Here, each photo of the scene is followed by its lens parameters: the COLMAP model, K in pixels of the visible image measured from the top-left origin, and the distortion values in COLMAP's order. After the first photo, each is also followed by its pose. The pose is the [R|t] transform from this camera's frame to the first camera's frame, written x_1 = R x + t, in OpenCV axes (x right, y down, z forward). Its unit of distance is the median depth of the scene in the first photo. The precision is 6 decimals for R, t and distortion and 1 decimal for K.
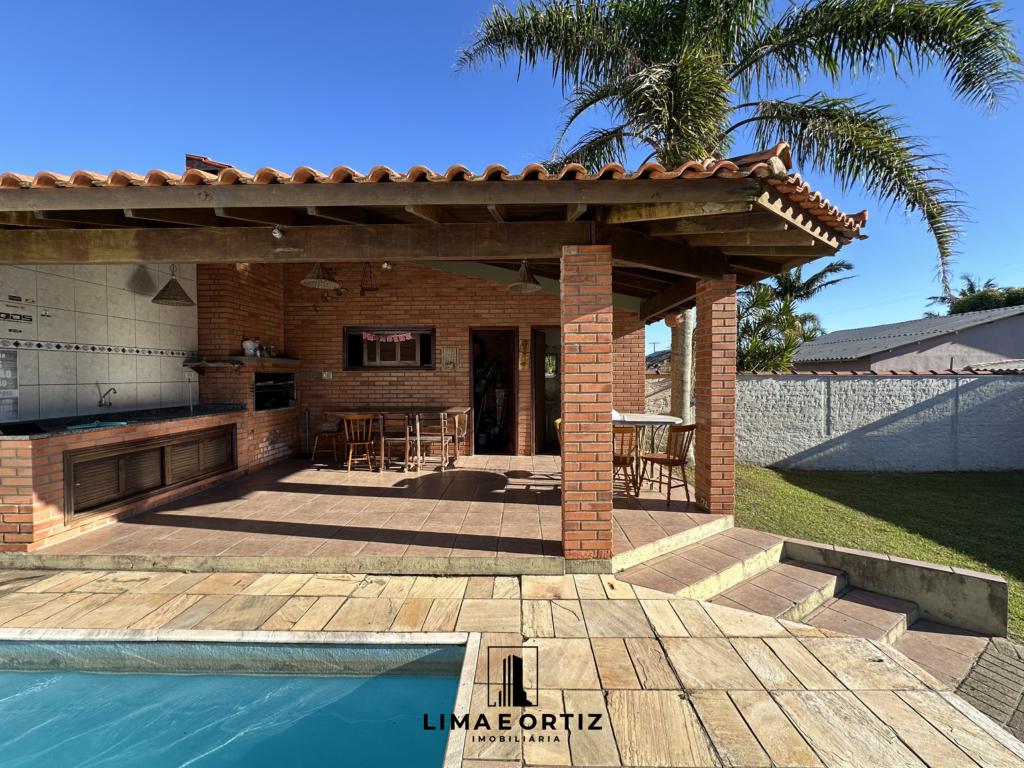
lens RADIAL K [[408.1, 0, 511.0], [0, 408.1, 383.6], [0, 0, 1]] dist [-0.002458, 0.000114]
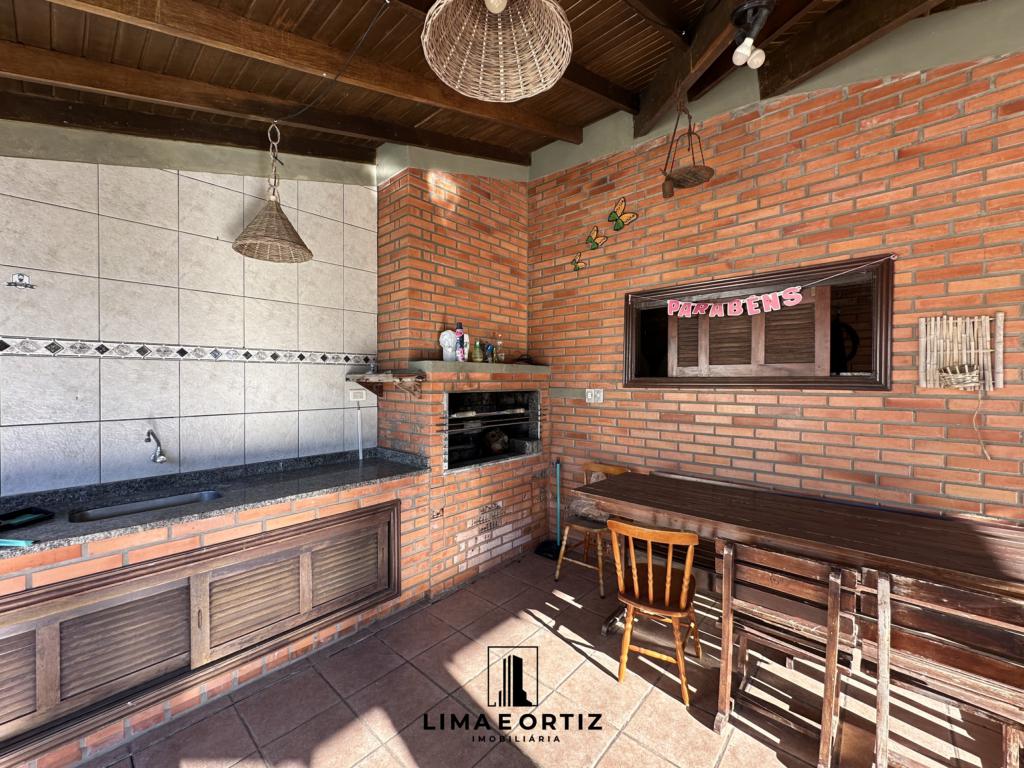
lens RADIAL K [[408.1, 0, 514.1], [0, 408.1, 383.0], [0, 0, 1]] dist [-0.002458, 0.000114]
pose [[0.761913, 0.008965, -0.647617, -0.215395], [-0.018054, 0.999810, -0.007400, -0.032460], [0.647427, 0.017330, 0.761930, 0.591533]]
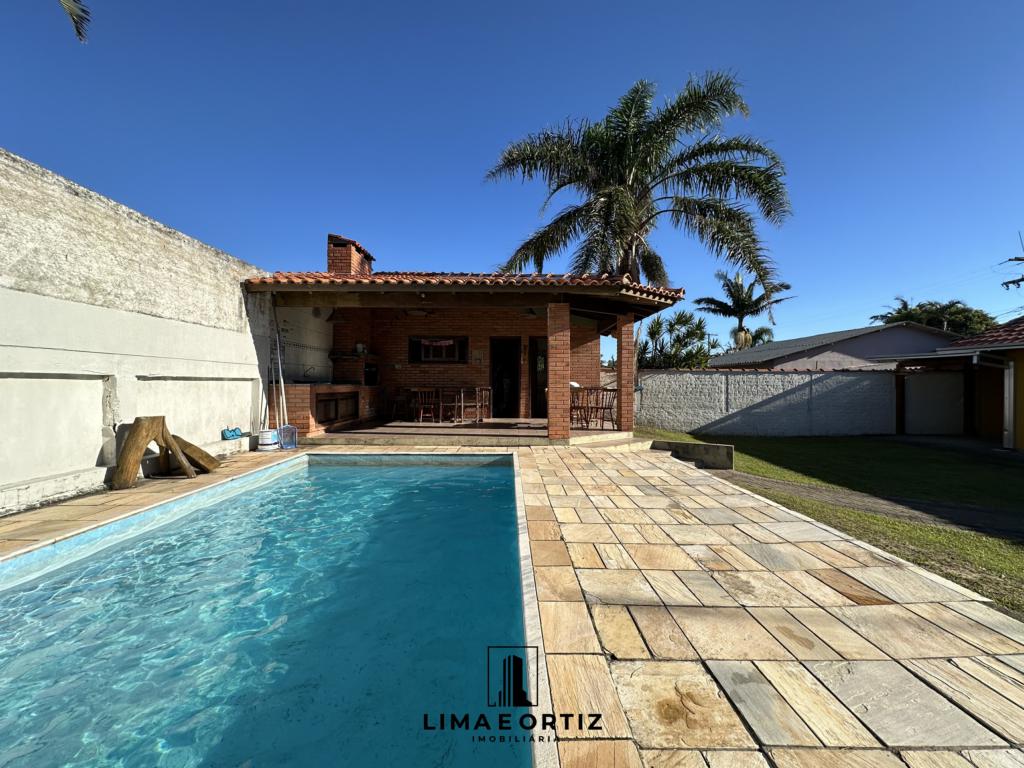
lens RADIAL K [[408.1, 0, 513.6], [0, 408.1, 376.4], [0, 0, 1]] dist [-0.002458, 0.000114]
pose [[0.999262, 0.007253, 0.037709, -0.073012], [-0.005805, 0.999247, -0.038368, 0.078856], [-0.037958, 0.038121, 0.998552, -0.605044]]
